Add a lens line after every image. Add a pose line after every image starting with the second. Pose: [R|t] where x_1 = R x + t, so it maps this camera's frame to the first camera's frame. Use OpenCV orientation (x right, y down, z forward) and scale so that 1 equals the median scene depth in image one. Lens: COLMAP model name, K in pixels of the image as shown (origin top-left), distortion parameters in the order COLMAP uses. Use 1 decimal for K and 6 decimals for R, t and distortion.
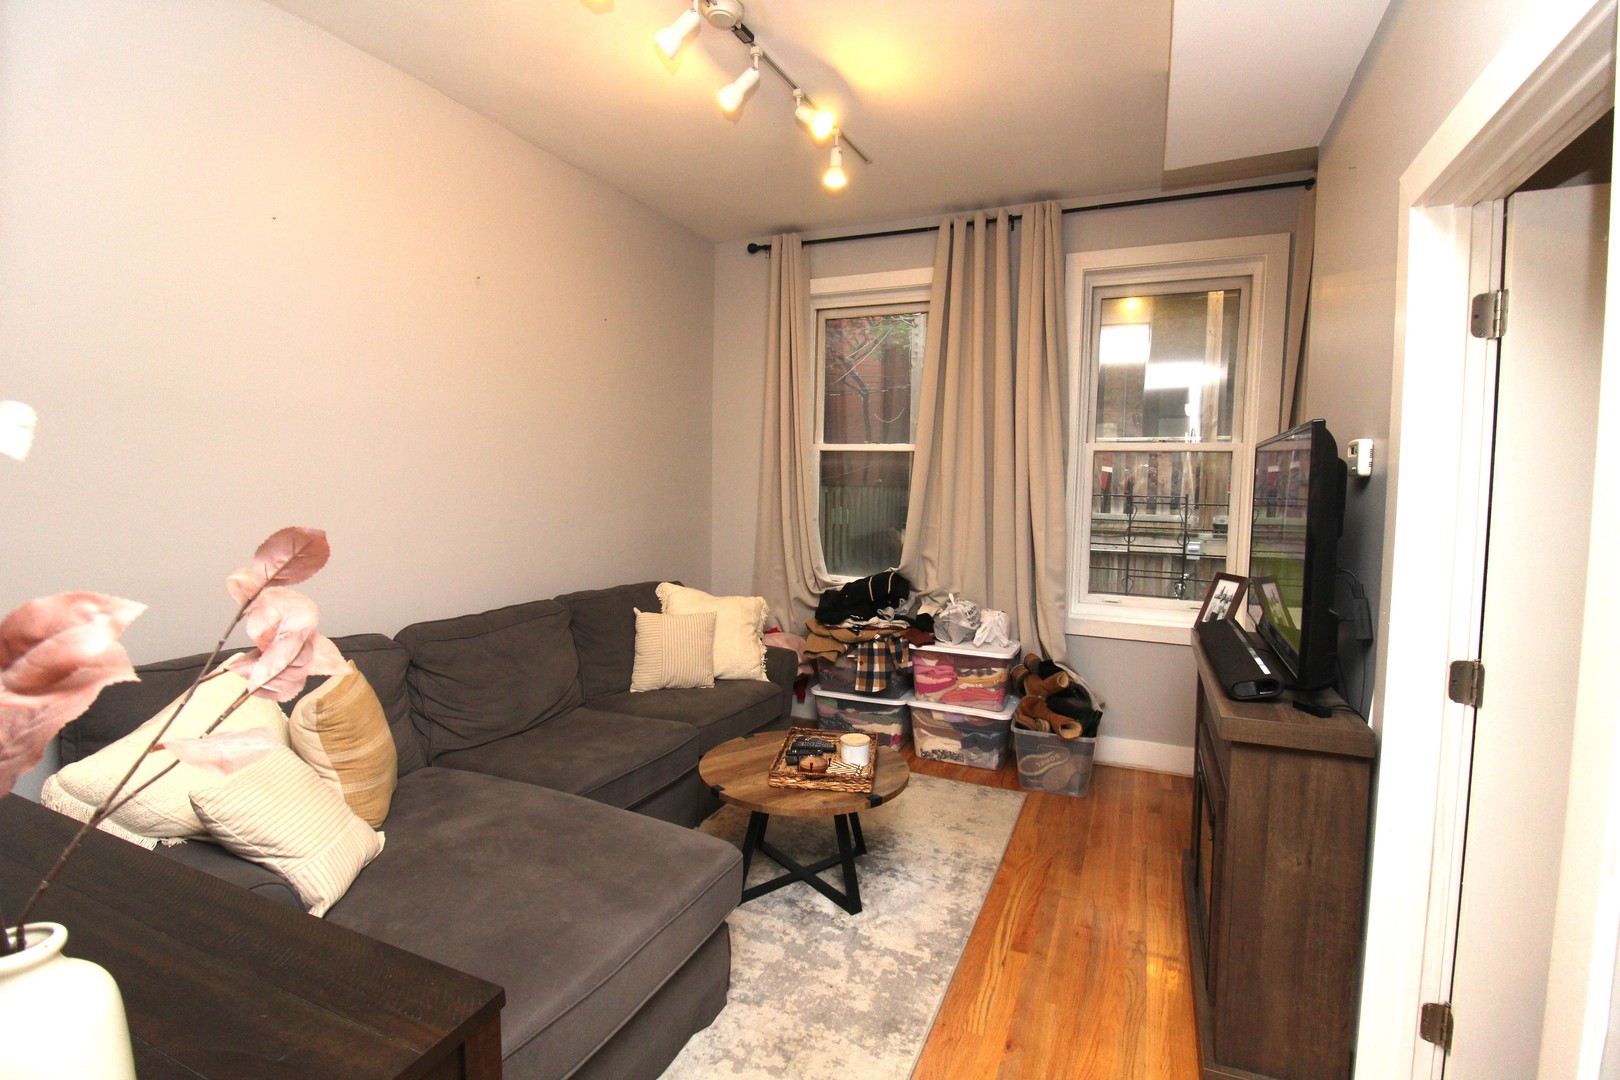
lens RADIAL K [[749.5, 0, 810.5], [0, 749.5, 537.3], [0, 0, 1]] dist [-0.000295, -0.000512]
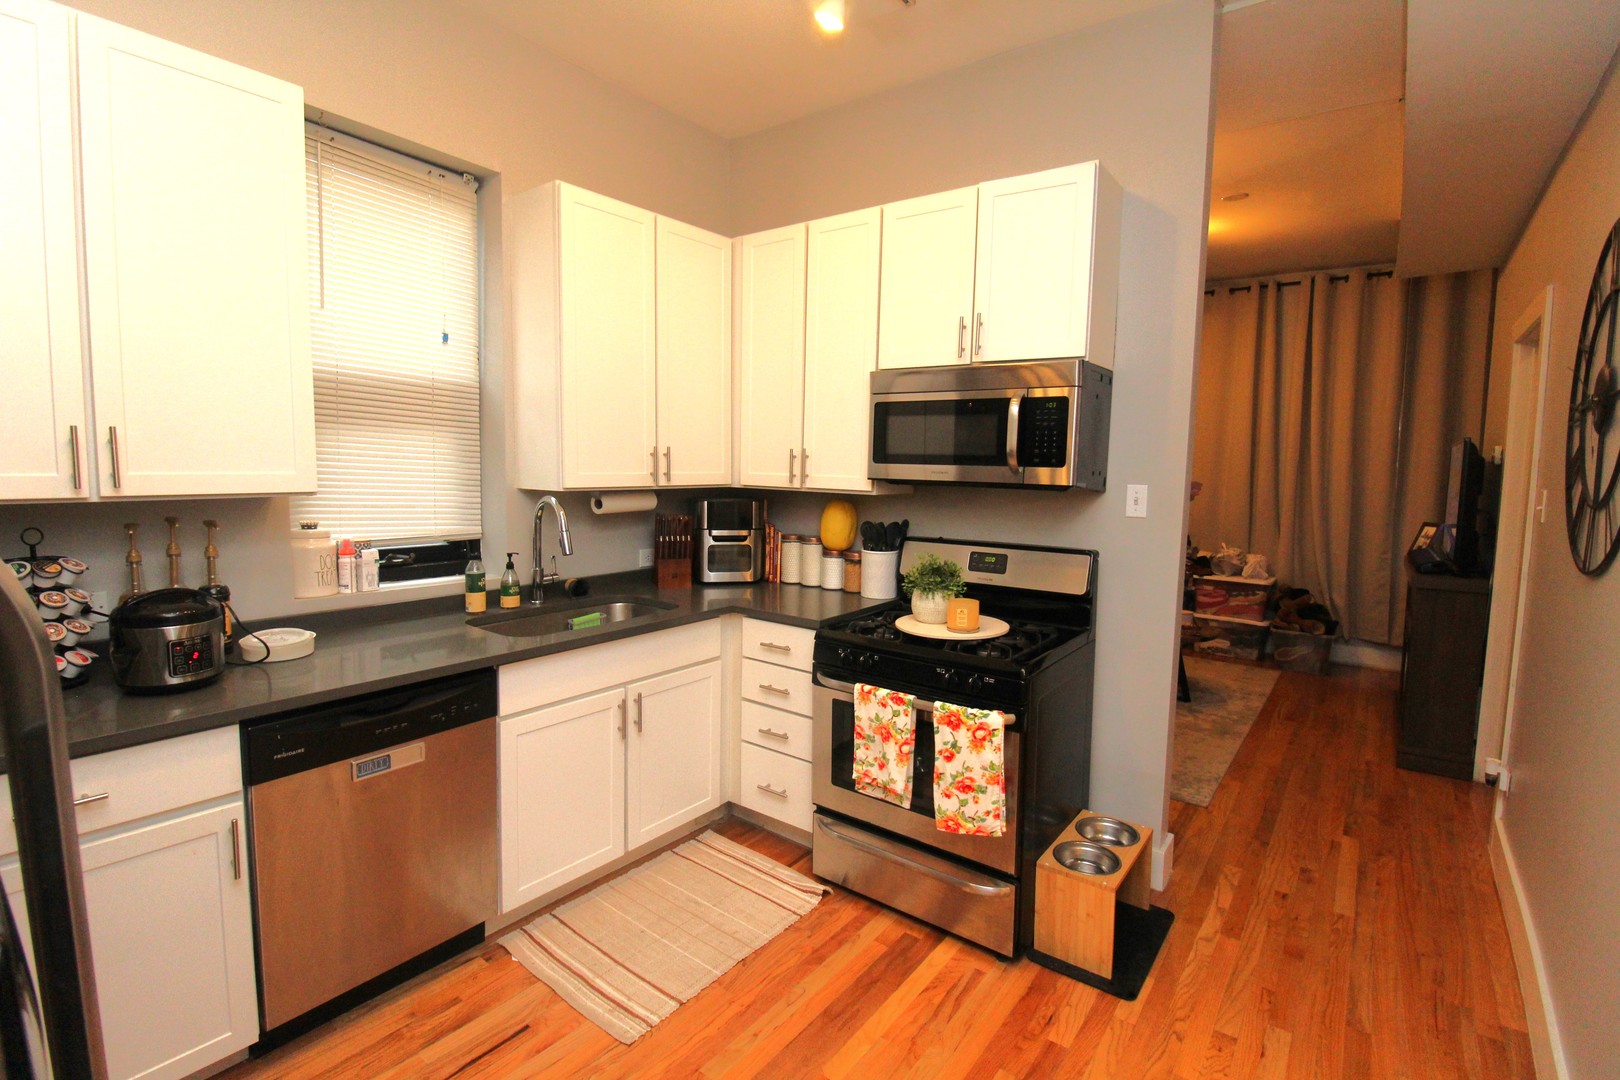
lens RADIAL K [[749.5, 0, 811.5], [0, 749.5, 537.4], [0, 0, 1]] dist [-0.000295, -0.000512]
pose [[0.973136, 0.019913, -0.229370, -0.275701], [-0.012987, 0.999414, 0.031668, 0.031035], [0.229866, -0.027839, 0.972824, -0.644288]]
